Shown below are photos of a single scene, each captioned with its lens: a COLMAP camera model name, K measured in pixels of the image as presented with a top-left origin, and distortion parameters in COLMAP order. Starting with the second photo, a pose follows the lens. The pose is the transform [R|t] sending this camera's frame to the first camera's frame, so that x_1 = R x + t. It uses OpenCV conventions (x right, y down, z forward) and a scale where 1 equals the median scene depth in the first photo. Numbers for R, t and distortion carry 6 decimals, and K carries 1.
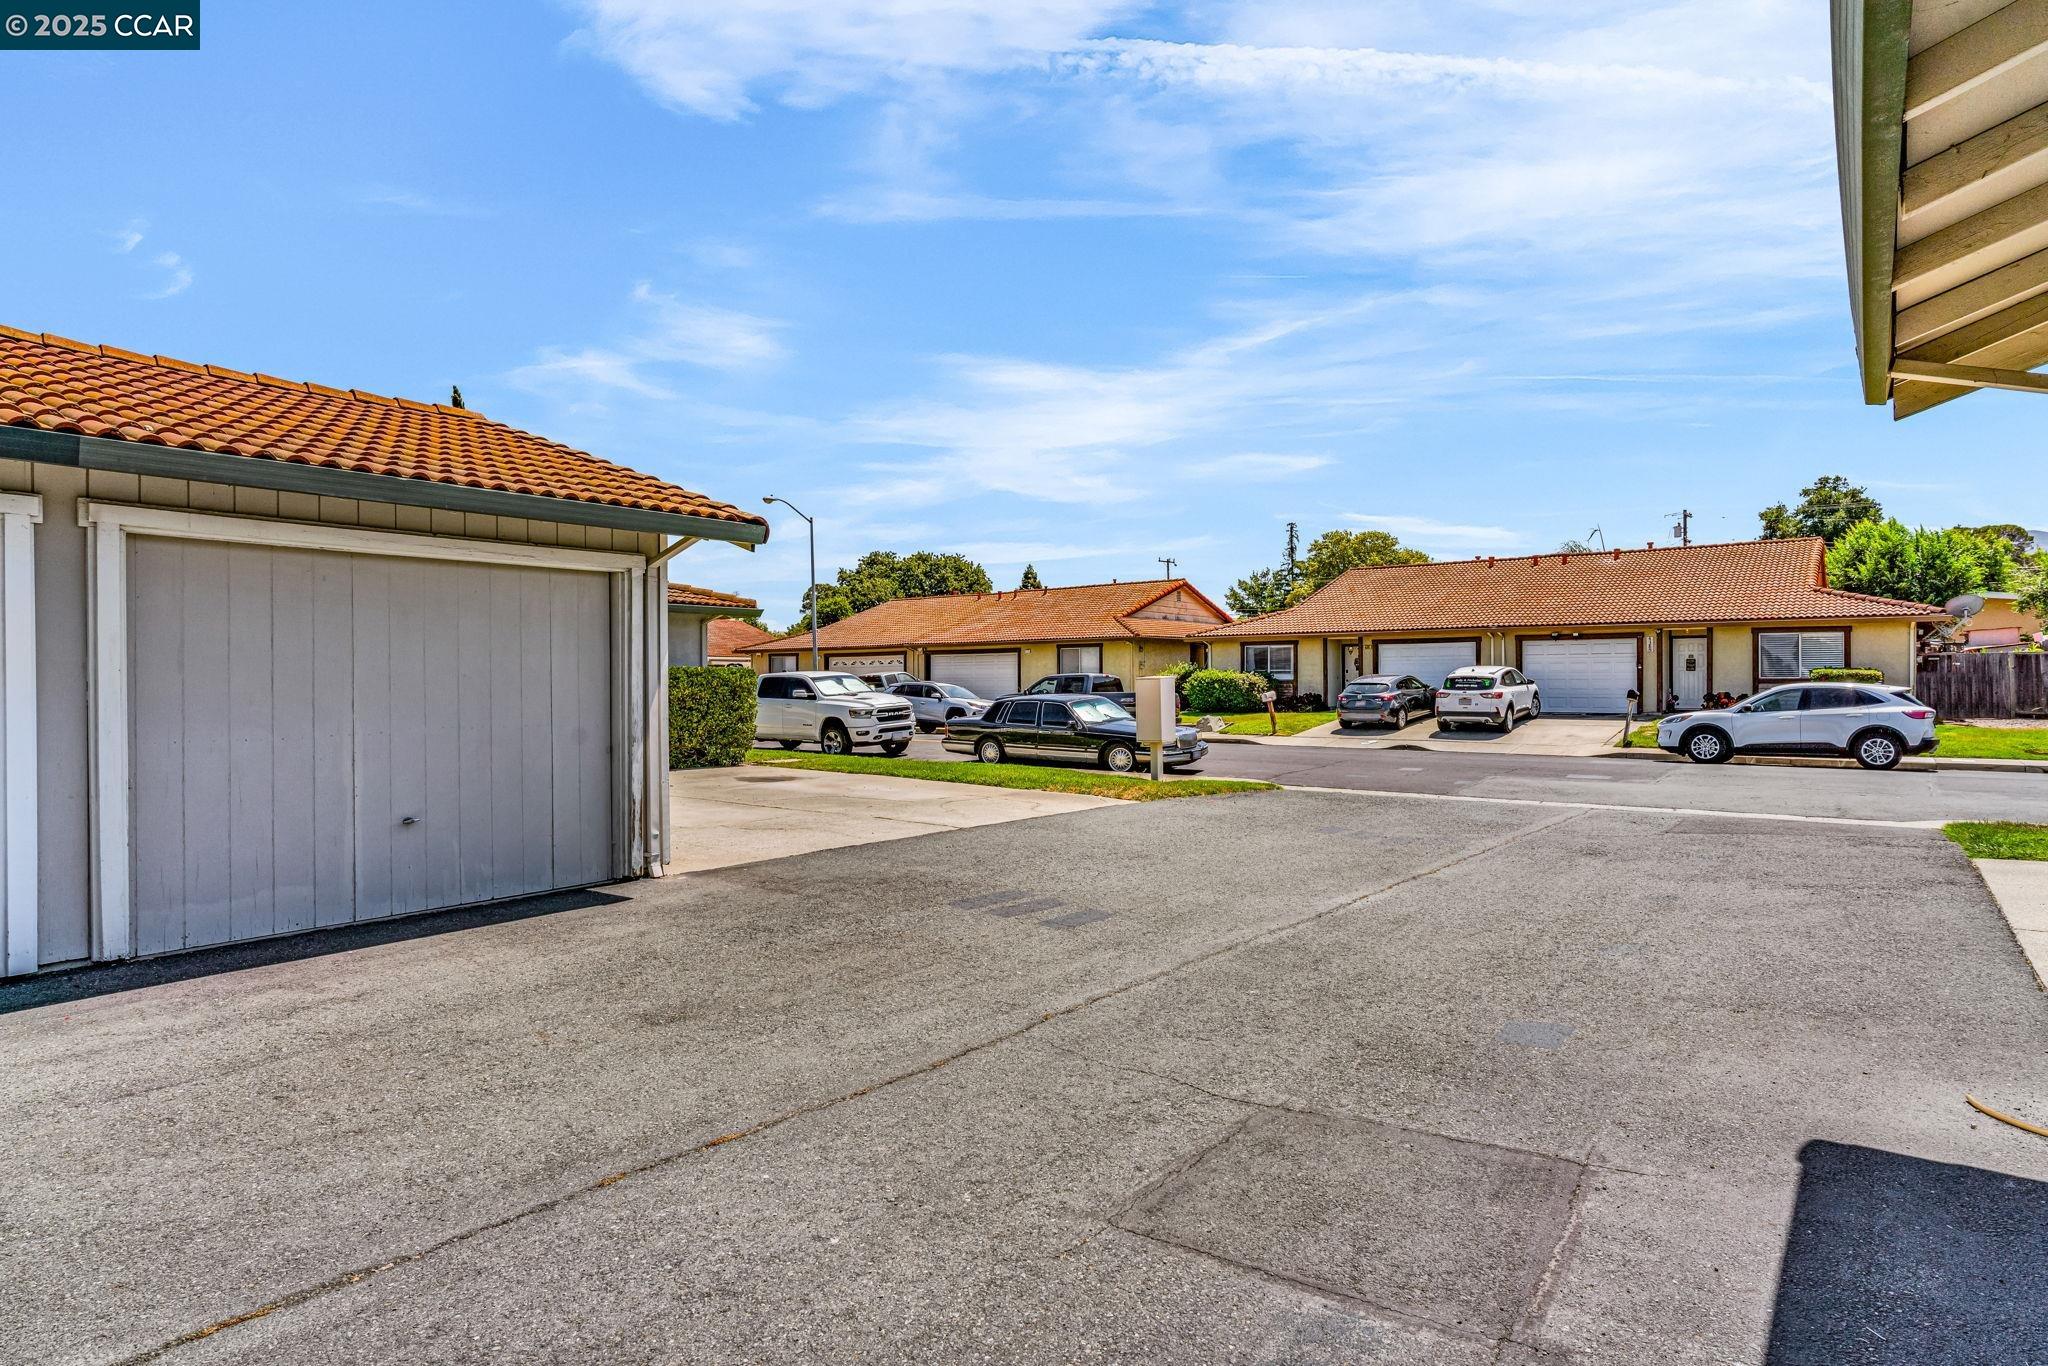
lens RADIAL K [[971.1, 0, 1024.0], [0, 971.1, 683.0], [0, 0, 1]] dist [-0.001055, 0.000509]
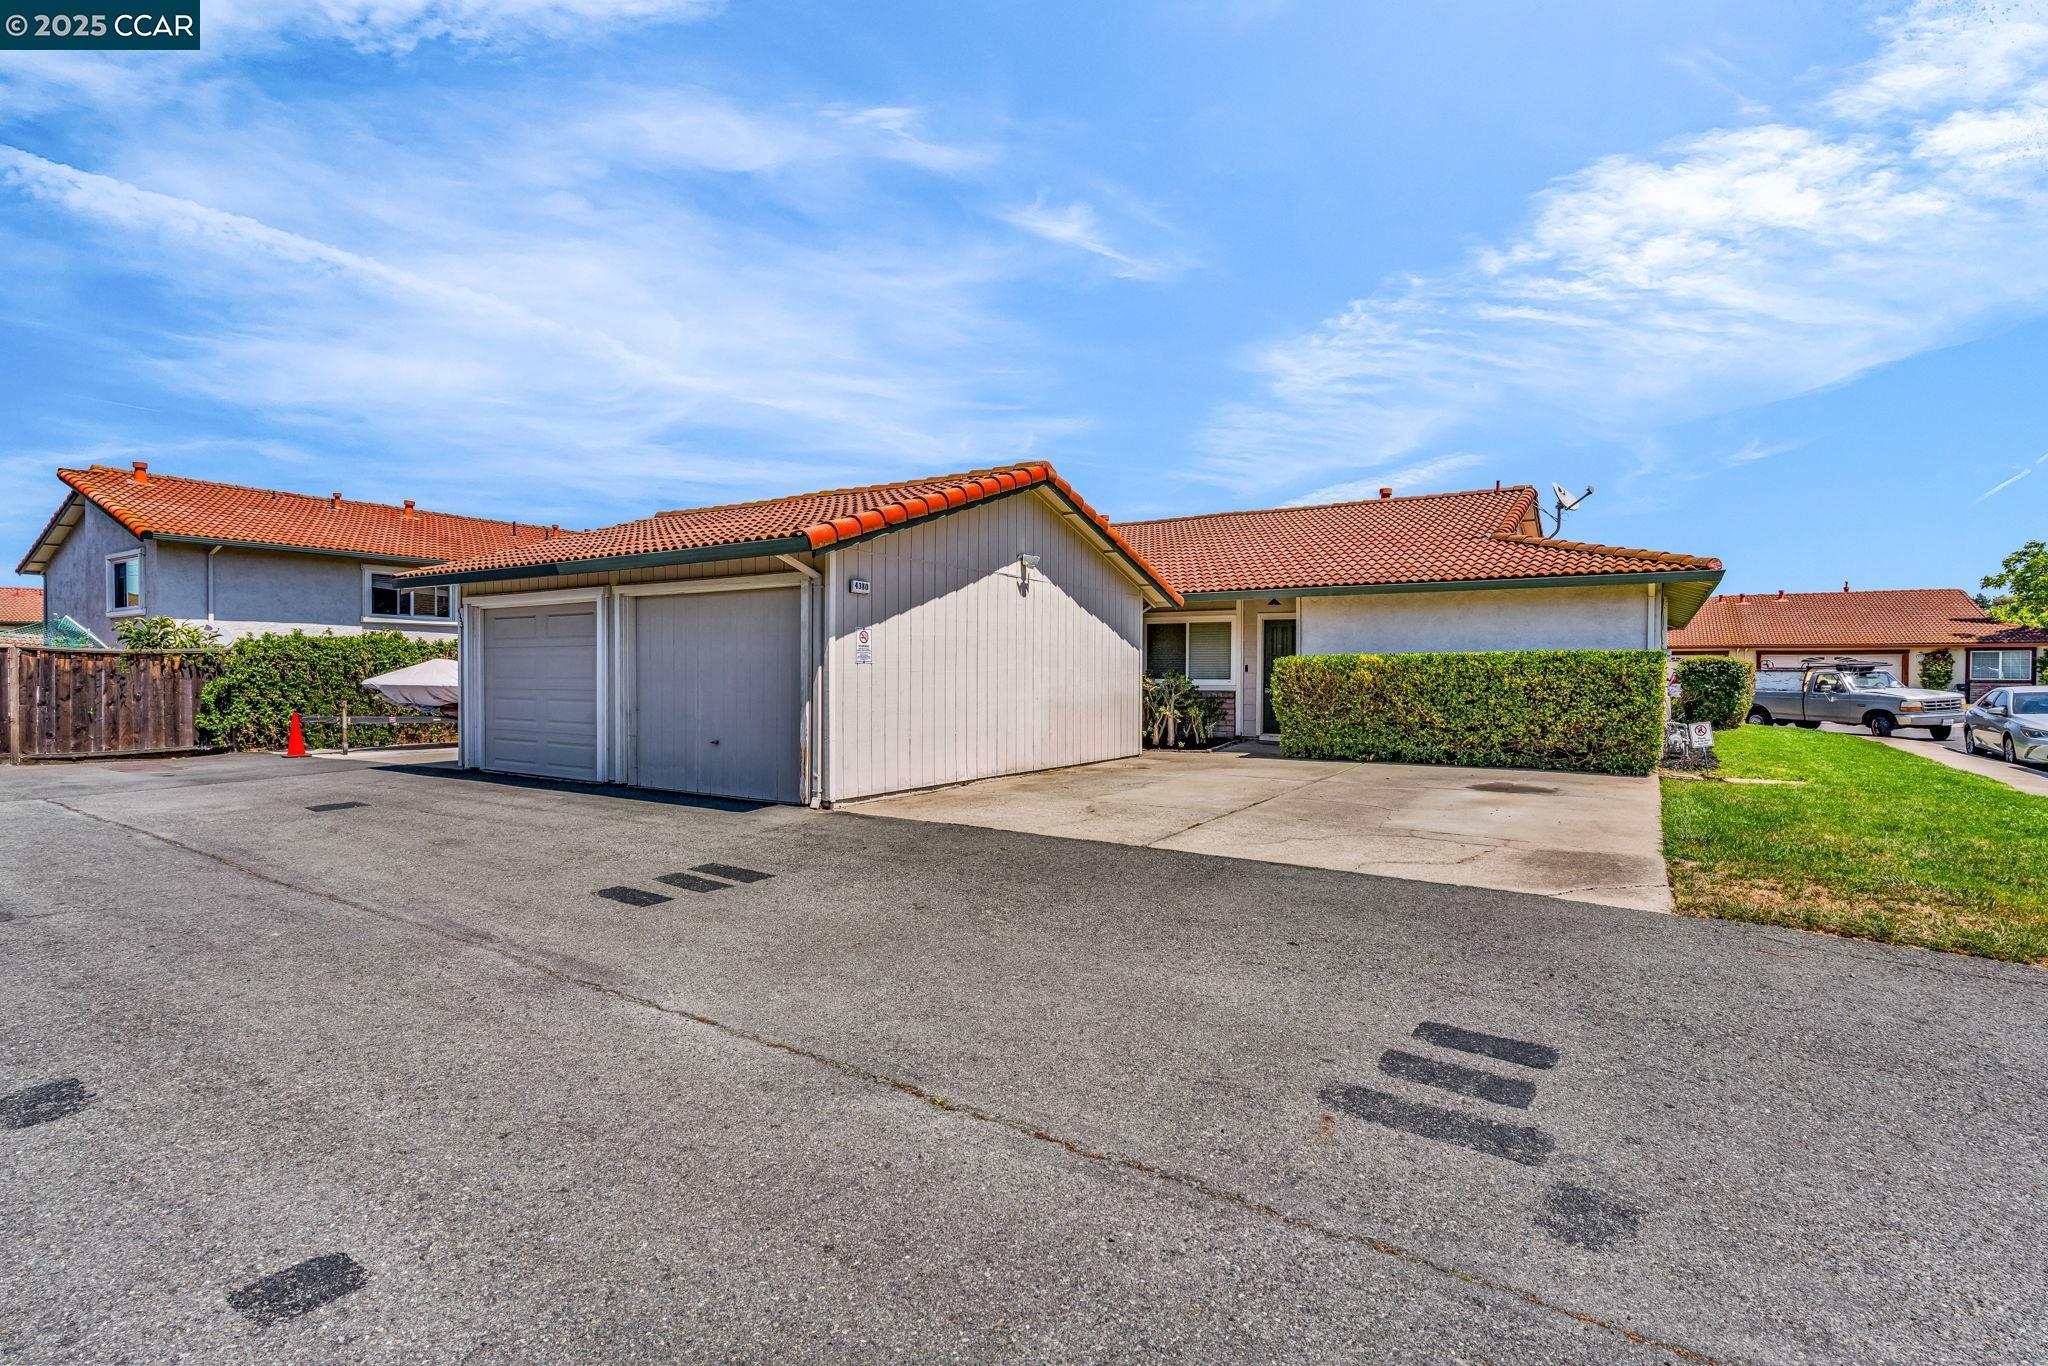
lens RADIAL K [[971.1, 0, 1024.0], [0, 971.1, 683.0], [0, 0, 1]] dist [-0.001055, 0.000509]
pose [[0.149600, 0.022517, -0.988490, 1.336665], [-0.003700, 0.999746, 0.022214, -0.007174], [0.988740, 0.000334, 0.149646, 1.457623]]
